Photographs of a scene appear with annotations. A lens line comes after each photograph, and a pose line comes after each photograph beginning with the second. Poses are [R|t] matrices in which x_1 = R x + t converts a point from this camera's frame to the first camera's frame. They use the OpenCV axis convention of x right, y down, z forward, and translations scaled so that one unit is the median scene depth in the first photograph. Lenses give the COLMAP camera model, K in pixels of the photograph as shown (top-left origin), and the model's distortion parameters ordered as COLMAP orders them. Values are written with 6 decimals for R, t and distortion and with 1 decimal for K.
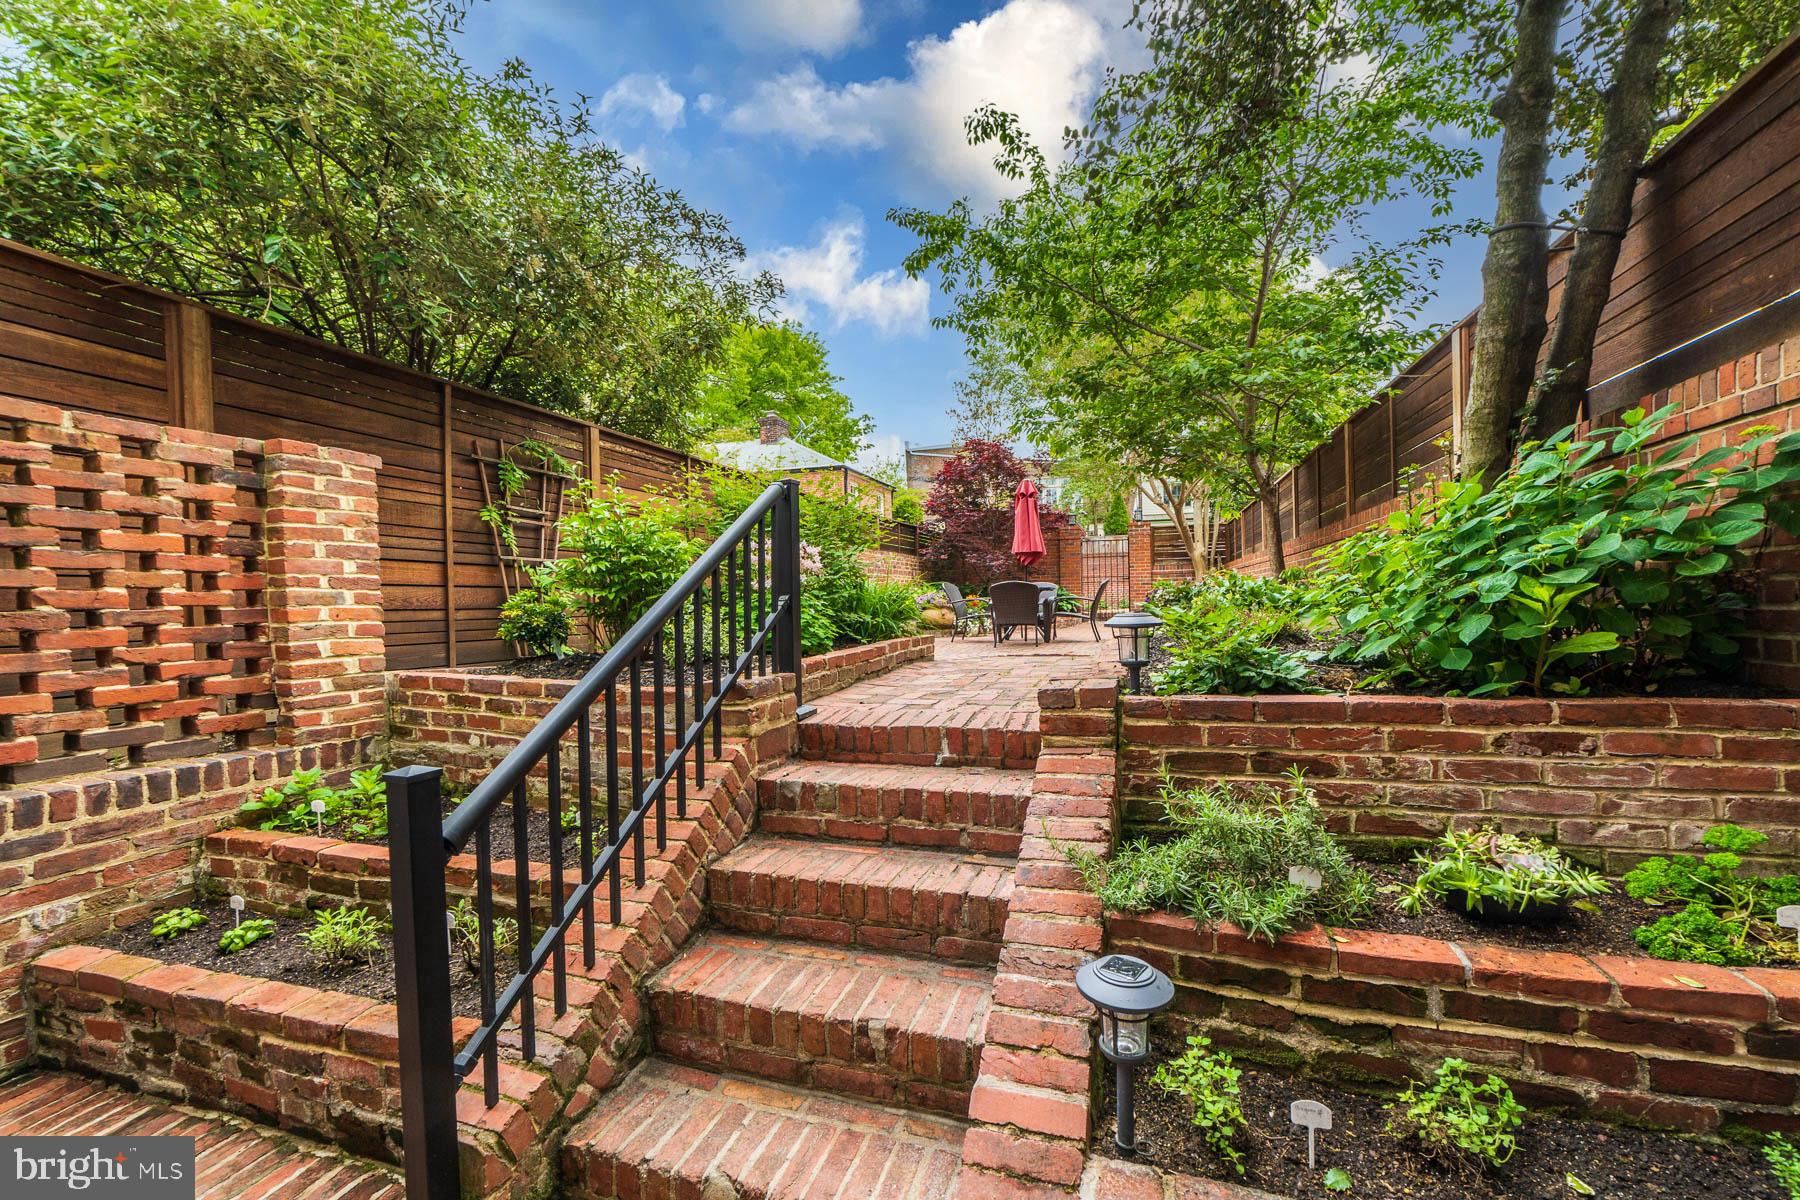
lens RADIAL K [[724.9, 0, 903.0], [0, 724.9, 603.0], [0, 0, 1]] dist [-0.019312, 0.007414]
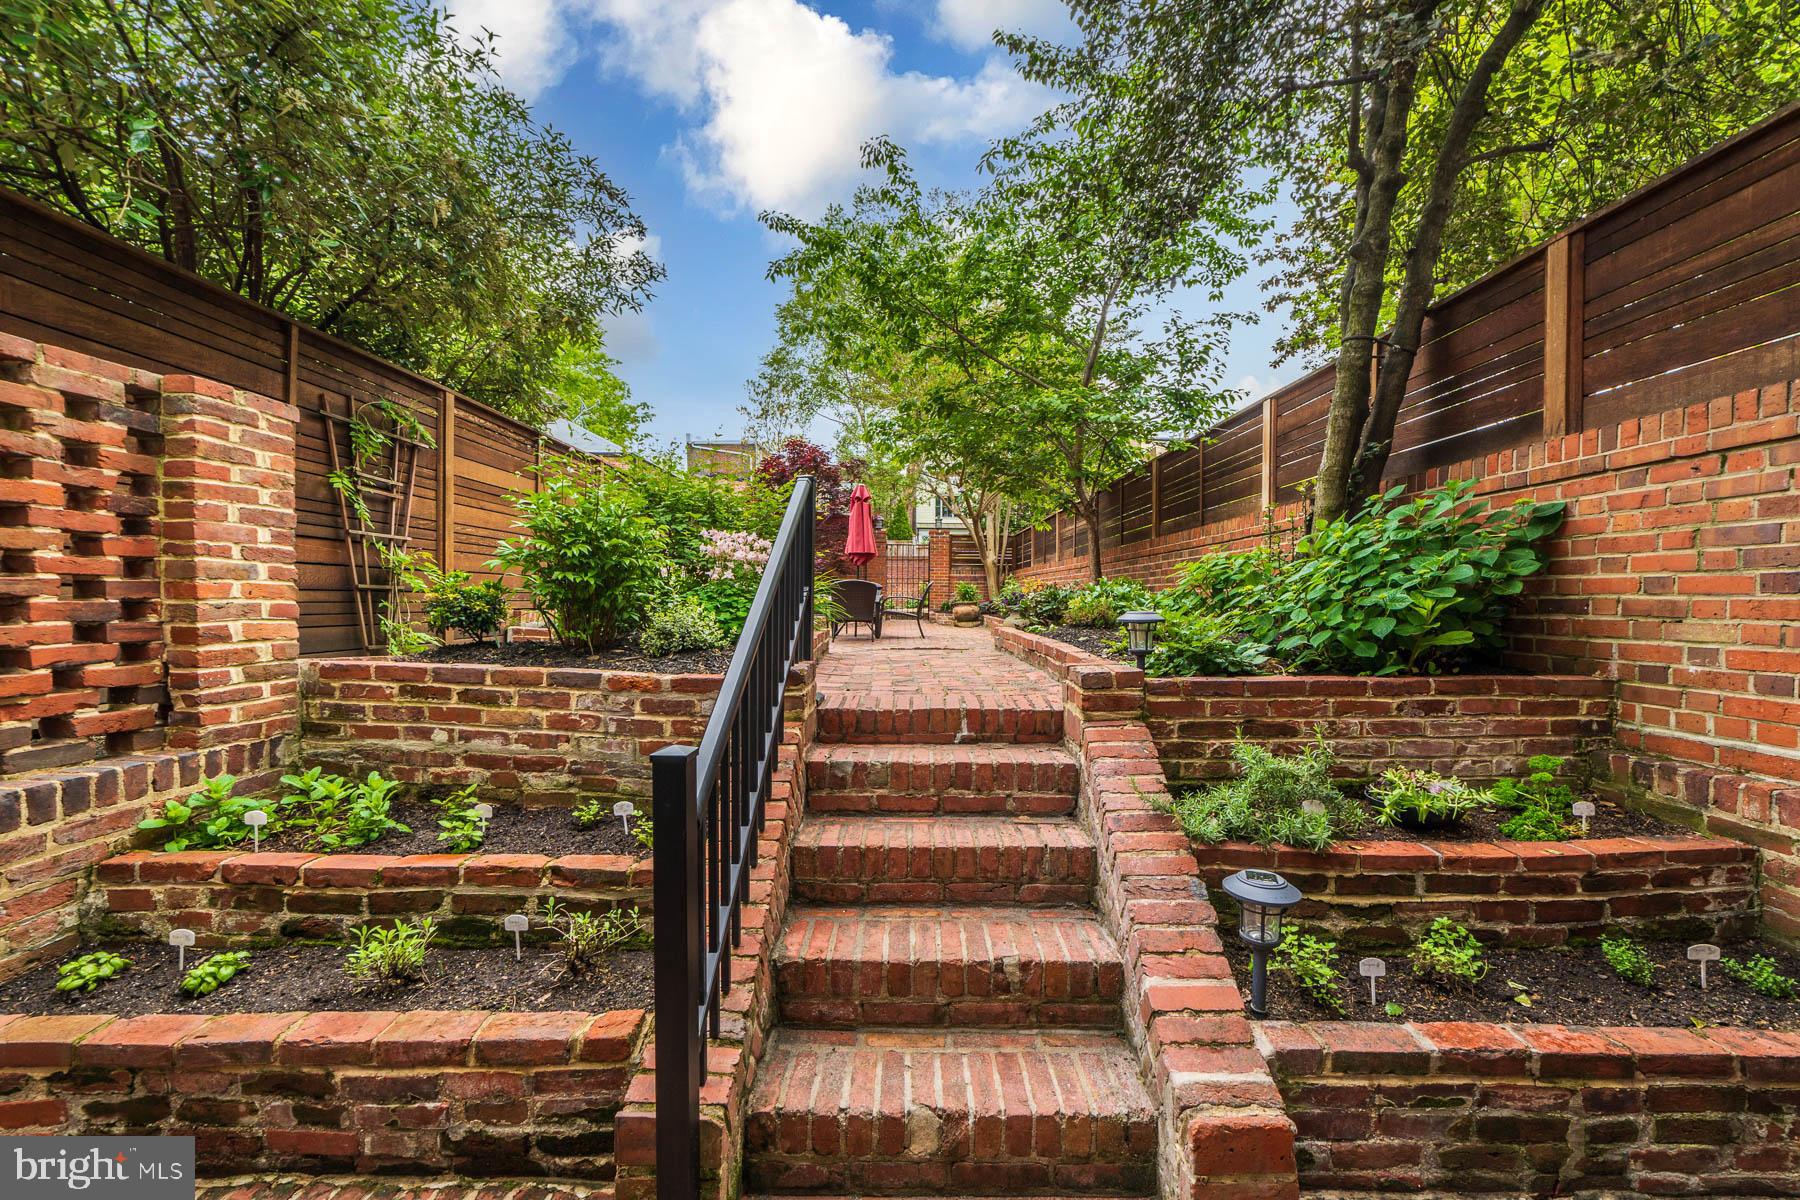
lens RADIAL K [[706.3, 0, 900.0], [0, 706.3, 600.0], [0, 0, 1]] dist [-0.019858, 0.007692]
pose [[0.952049, 0.028348, 0.304629, -0.387074], [-0.027893, 0.999594, -0.005845, 0.012165], [-0.304670, -0.002932, 0.952453, -0.012834]]
